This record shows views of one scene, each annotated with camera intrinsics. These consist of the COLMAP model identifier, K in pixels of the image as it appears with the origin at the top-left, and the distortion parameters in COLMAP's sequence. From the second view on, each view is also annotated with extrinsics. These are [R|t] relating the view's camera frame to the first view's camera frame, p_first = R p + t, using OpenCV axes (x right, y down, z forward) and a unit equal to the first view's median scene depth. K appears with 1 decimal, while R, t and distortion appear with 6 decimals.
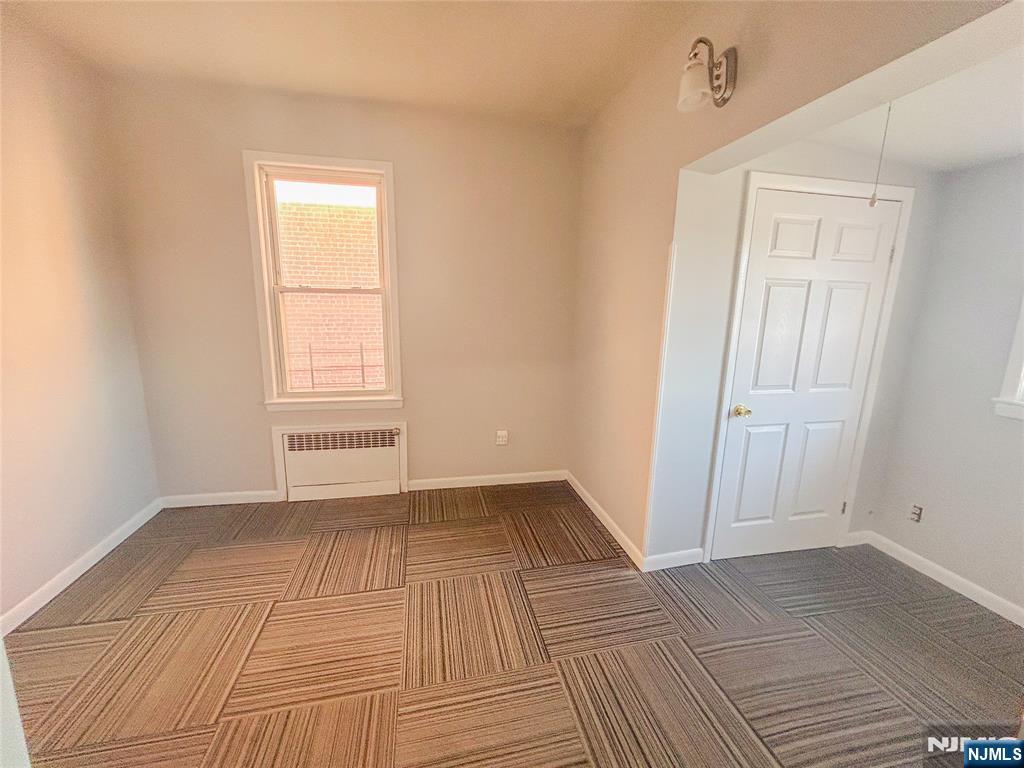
lens RADIAL K [[412.3, 0, 513.7], [0, 412.3, 382.2], [0, 0, 1]] dist [-0.005721, 0.003841]
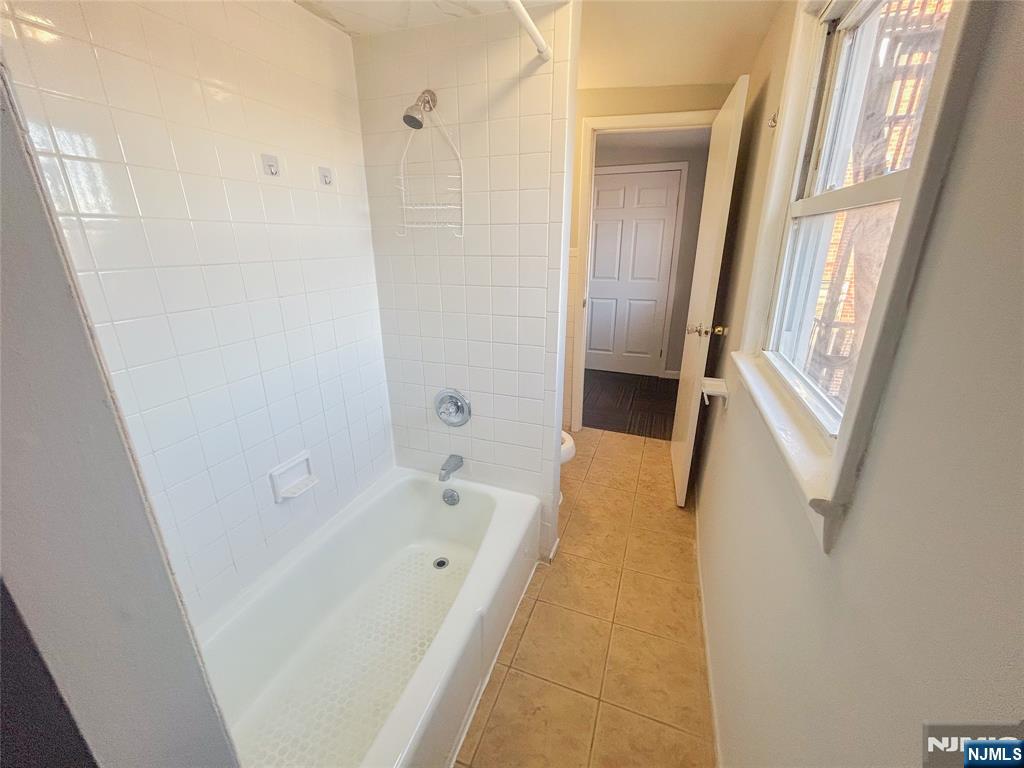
lens RADIAL K [[412.3, 0, 513.7], [0, 412.3, 382.2], [0, 0, 1]] dist [-0.005721, 0.003841]
pose [[0.842040, 0.150304, -0.518052, 1.335926], [-0.078590, 0.984331, 0.157846, 0.220315], [0.533660, -0.092199, 0.840659, -0.903917]]
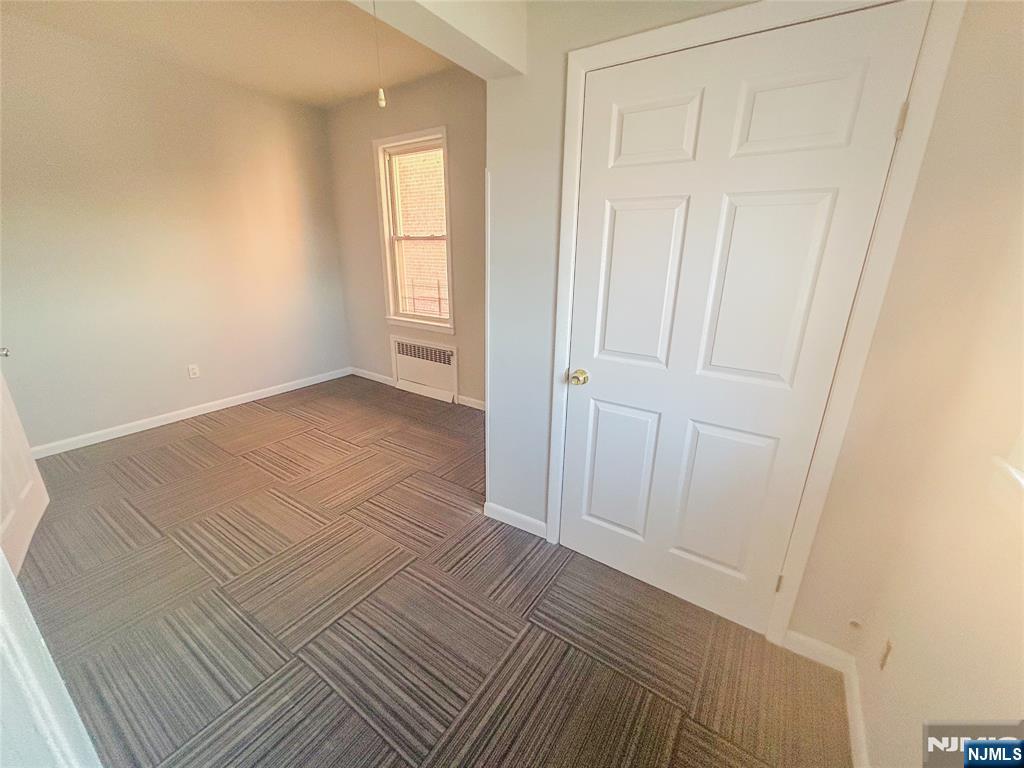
lens RADIAL K [[412.3, 0, 513.7], [0, 412.3, 382.2], [0, 0, 1]] dist [-0.005721, 0.003841]
pose [[0.696199, 0.209953, -0.686460, 0.984424], [-0.135361, 0.977514, 0.161690, -0.031443], [0.704971, -0.019648, 0.708964, 0.335552]]
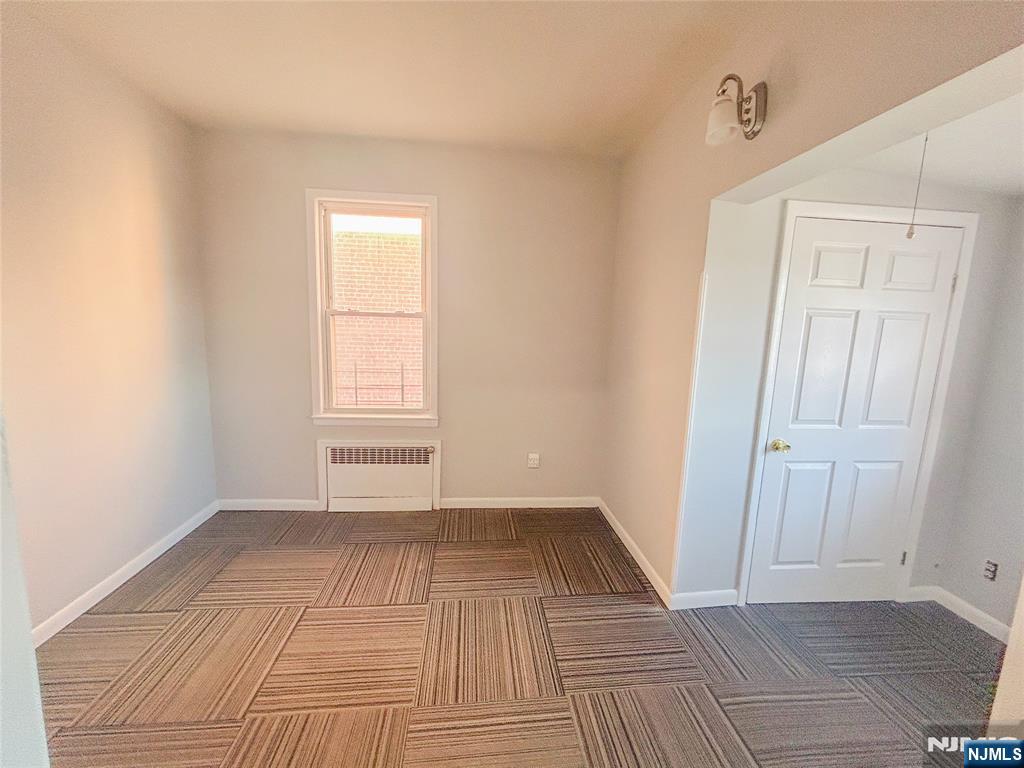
lens RADIAL K [[412.3, 0, 513.7], [0, 412.3, 382.2], [0, 0, 1]] dist [-0.005721, 0.003841]
pose [[0.993467, 0.029261, -0.110306, 0.041567], [-0.034697, 0.998260, -0.047681, -0.009501], [0.108719, 0.051197, 0.992753, -0.017053]]
